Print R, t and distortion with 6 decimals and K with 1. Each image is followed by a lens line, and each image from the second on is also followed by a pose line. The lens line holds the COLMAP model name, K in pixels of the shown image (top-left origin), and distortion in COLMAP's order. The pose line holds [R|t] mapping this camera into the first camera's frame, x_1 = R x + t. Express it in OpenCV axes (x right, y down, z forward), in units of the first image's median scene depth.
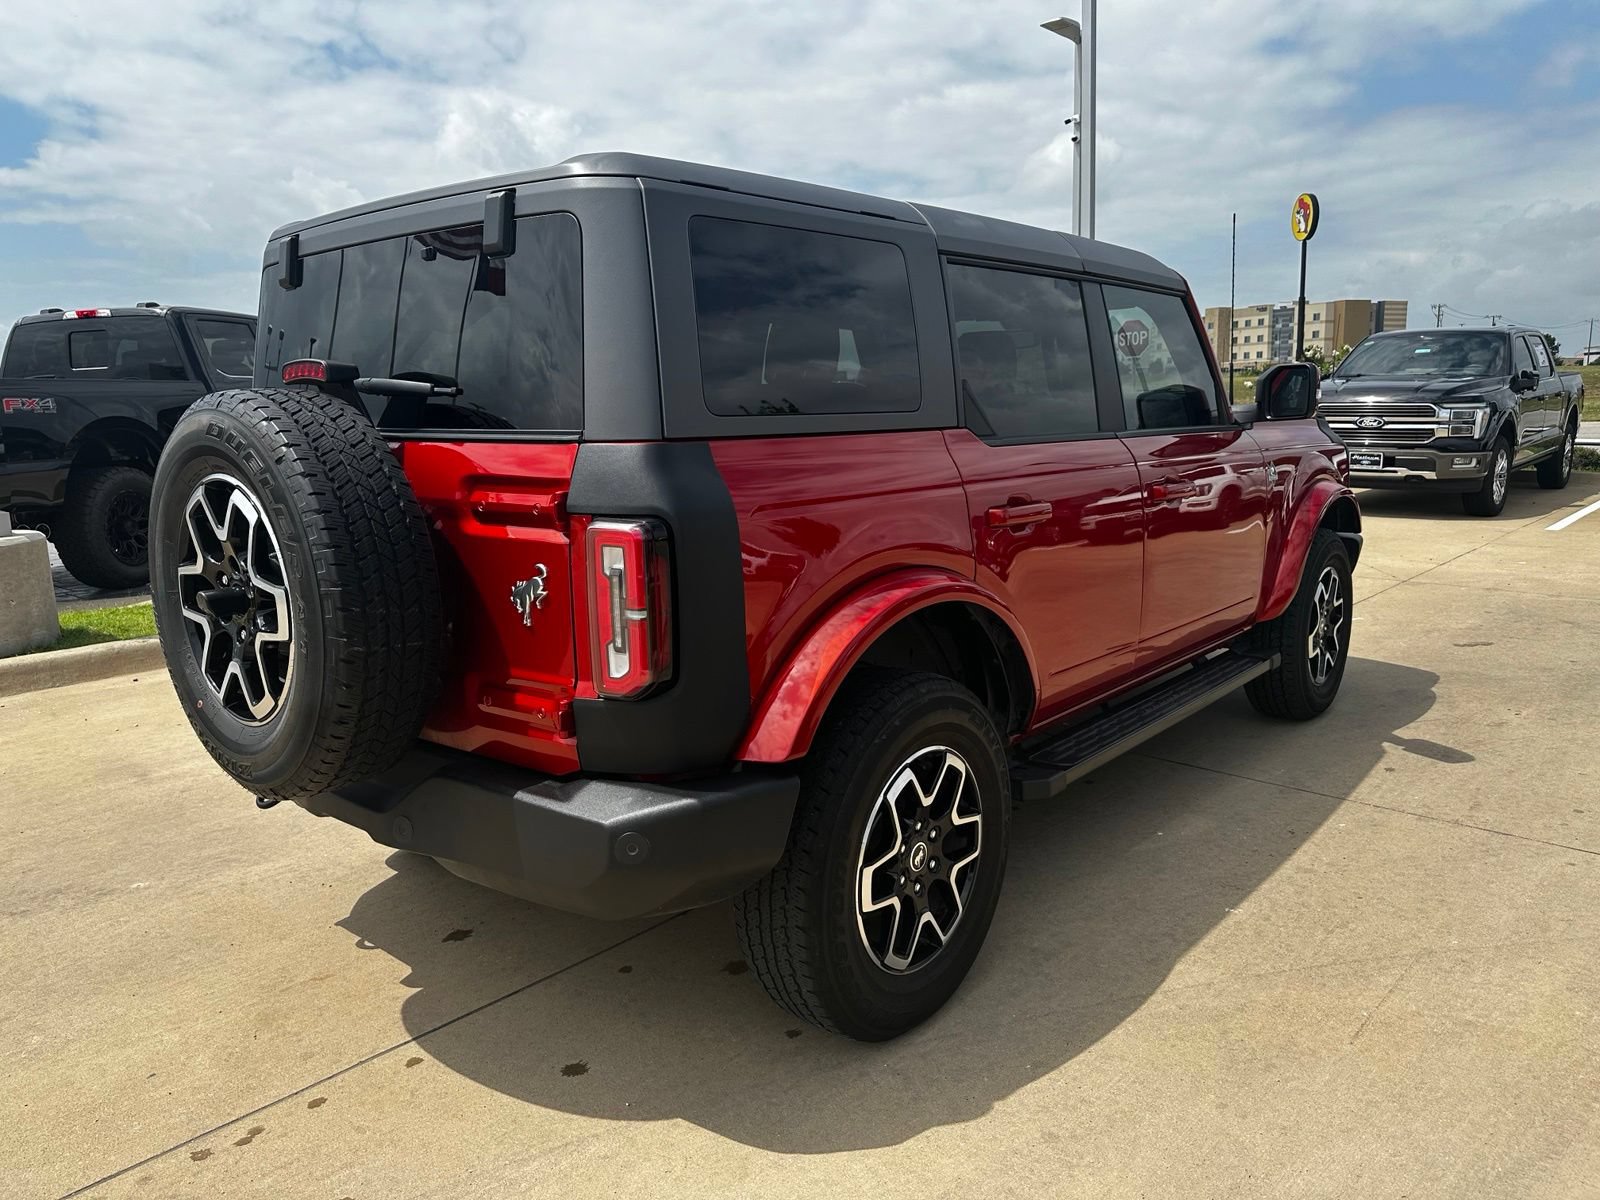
lens RADIAL K [[1146.1, 0, 777.5], [0, 1146.1, 535.0], [0, 0, 1]] dist [-0.002488, -0.001283]
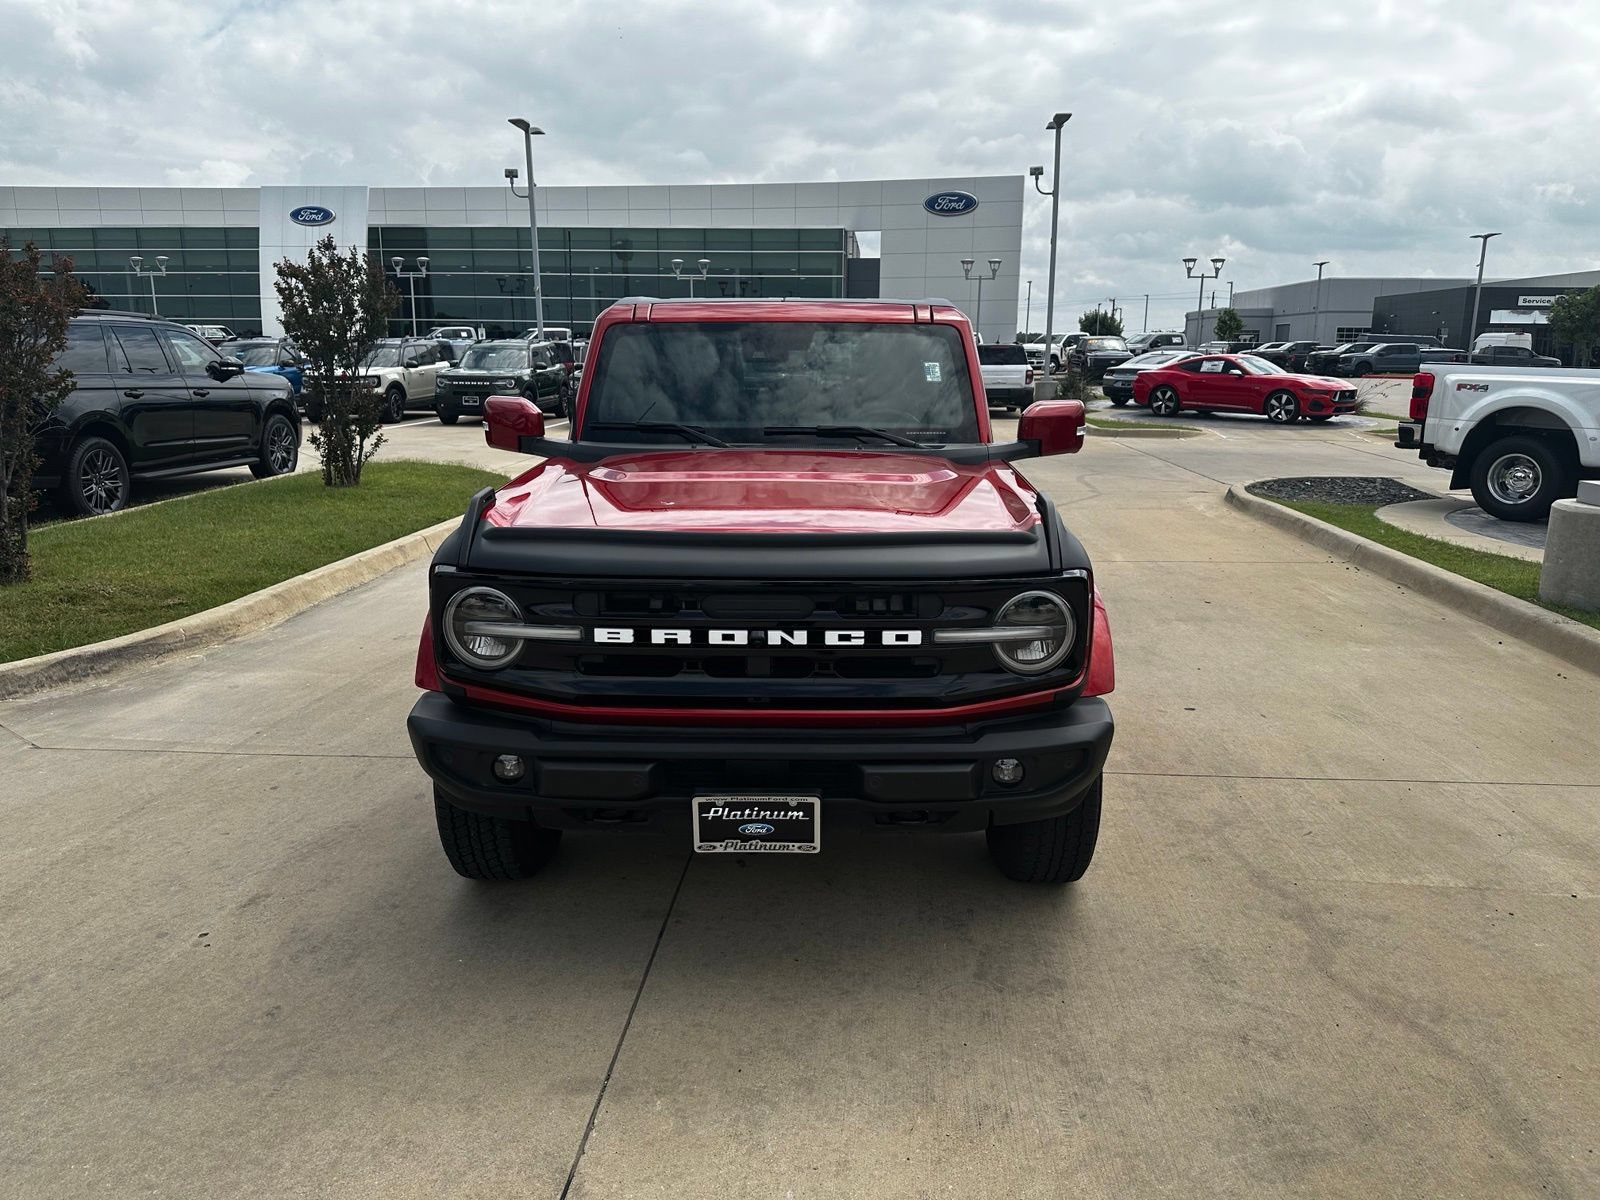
lens RADIAL K [[1132.8, 0, 800.0], [0, 1132.8, 600.0], [0, 0, 1]] dist [-0.001602, -0.005124]
pose [[-0.769508, 0.157890, -0.618812, 1.215596], [-0.064902, 0.944606, 0.321724, -0.428235], [0.635331, 0.287731, -0.716635, 2.638358]]
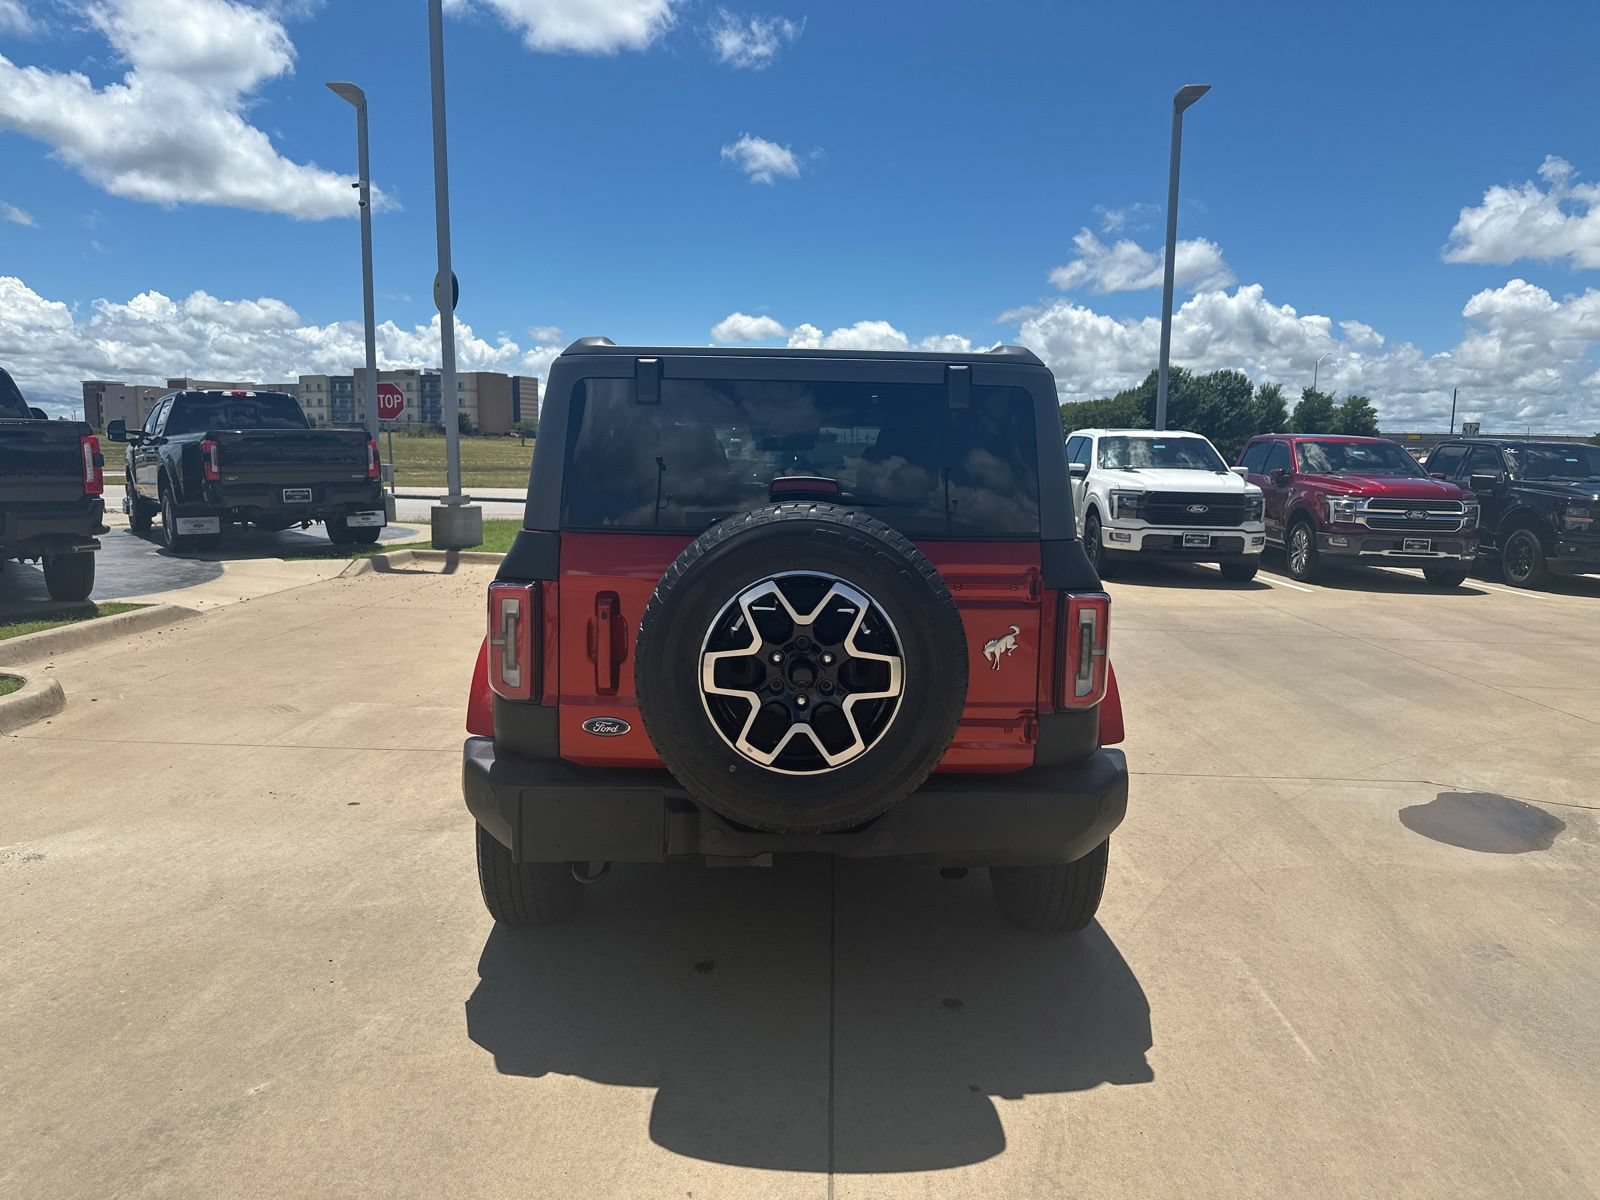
lens RADIAL K [[1132.8, 0, 800.0], [0, 1132.8, 600.0], [0, 0, 1]] dist [-0.001602, -0.005124]
pose [[0.745803, -0.048535, 0.664396, -0.896051], [0.044998, 0.998735, 0.022446, -0.042042], [-0.664645, 0.013156, 0.747043, 0.174777]]
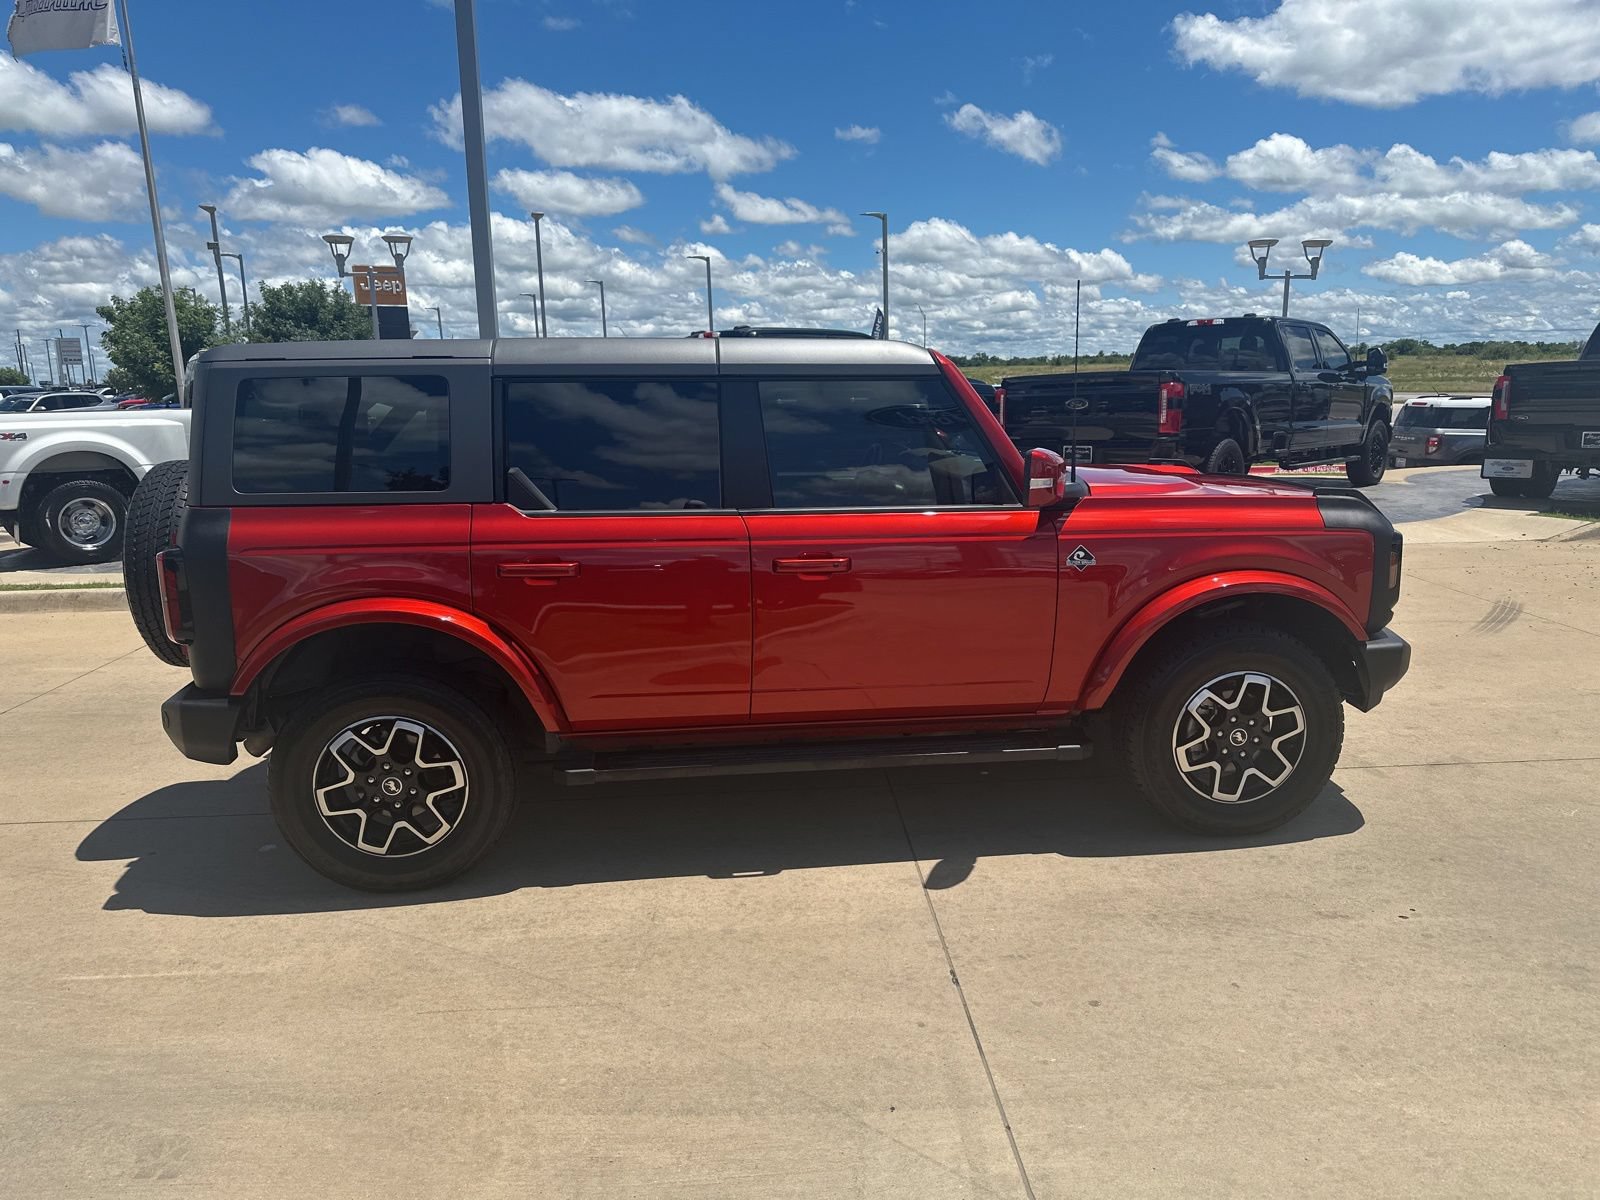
lens RADIAL K [[1130.3, 0, 806.1], [0, 1130.3, 601.2], [0, 0, 1]] dist [0.007216, -0.011852]
pose [[0.724339, 0.145574, -0.673900, 1.336986], [-0.081217, 0.988665, 0.126274, -0.177162], [0.684643, -0.036733, 0.727952, 0.318056]]
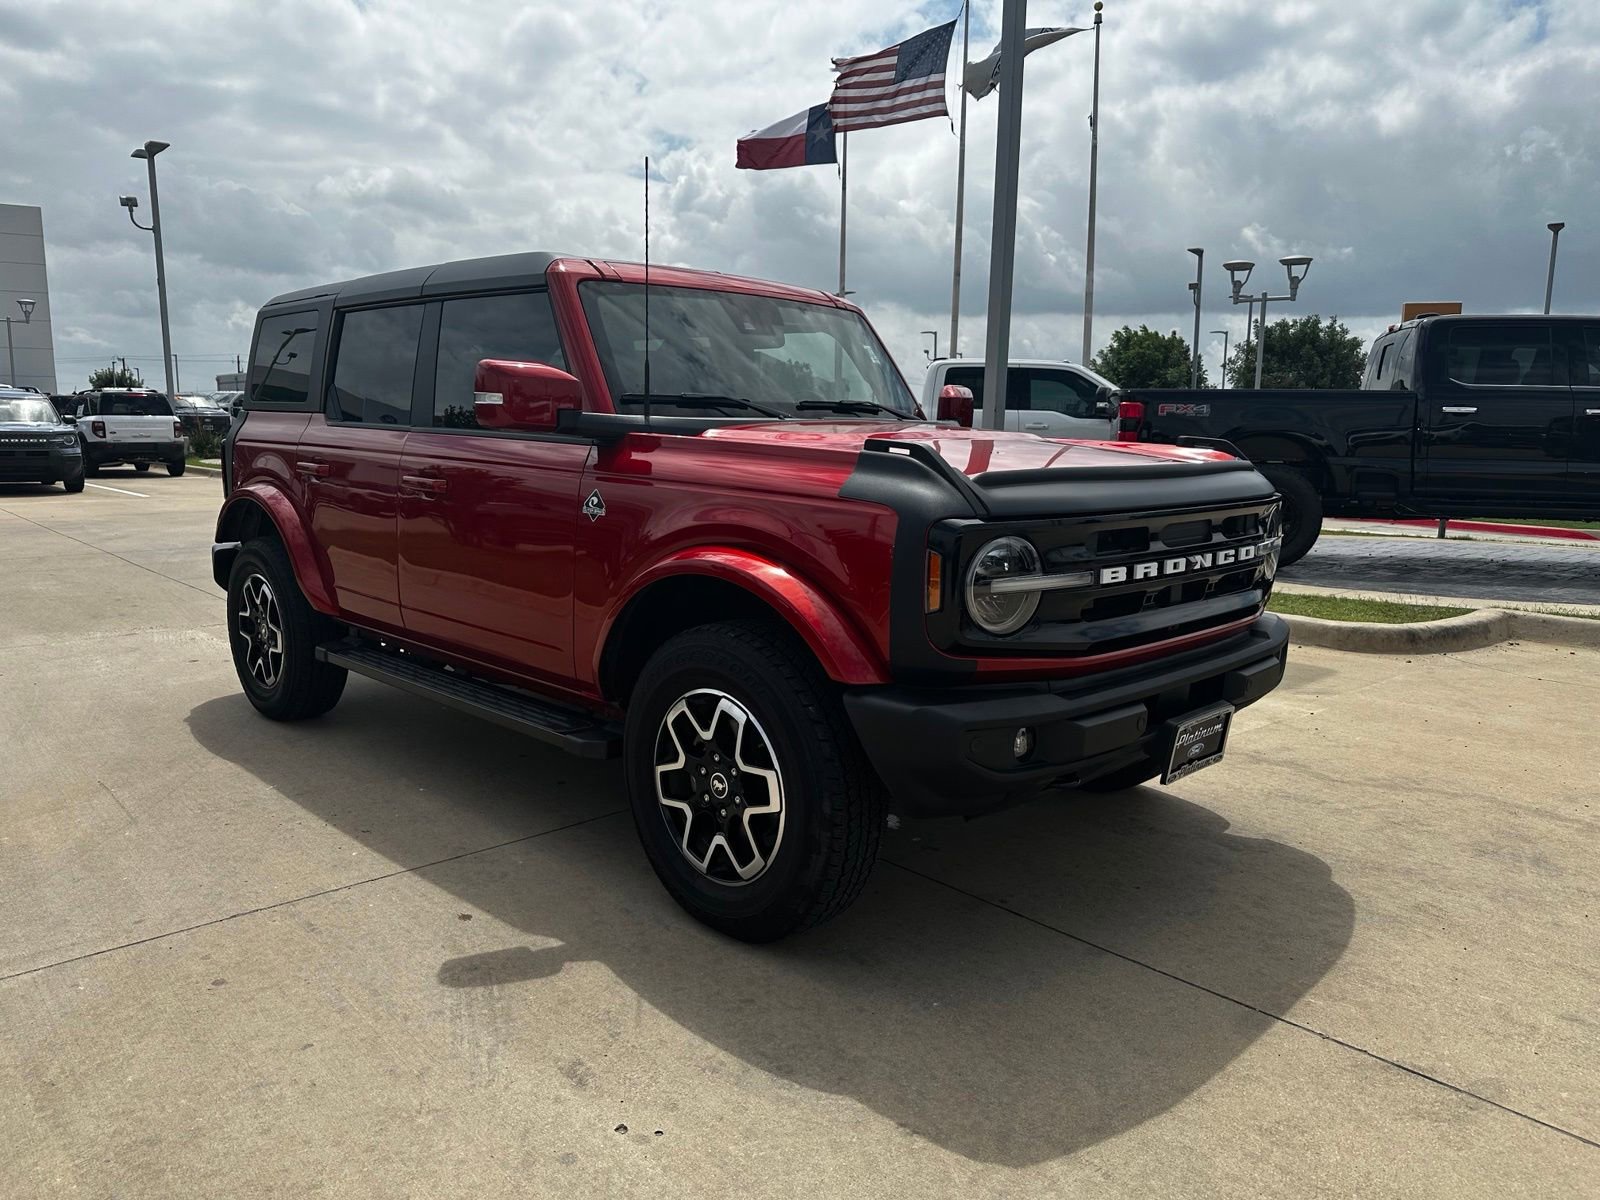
lens RADIAL K [[1124.4, 0, 800.0], [0, 1124.4, 600.0], [0, 0, 1]] dist [0.059147, -0.082566]
pose [[-0.074964, 0.175715, -0.981583, 1.659115], [-0.131254, 0.974049, 0.184391, -0.209492], [0.988510, 0.142660, -0.049955, 1.701509]]
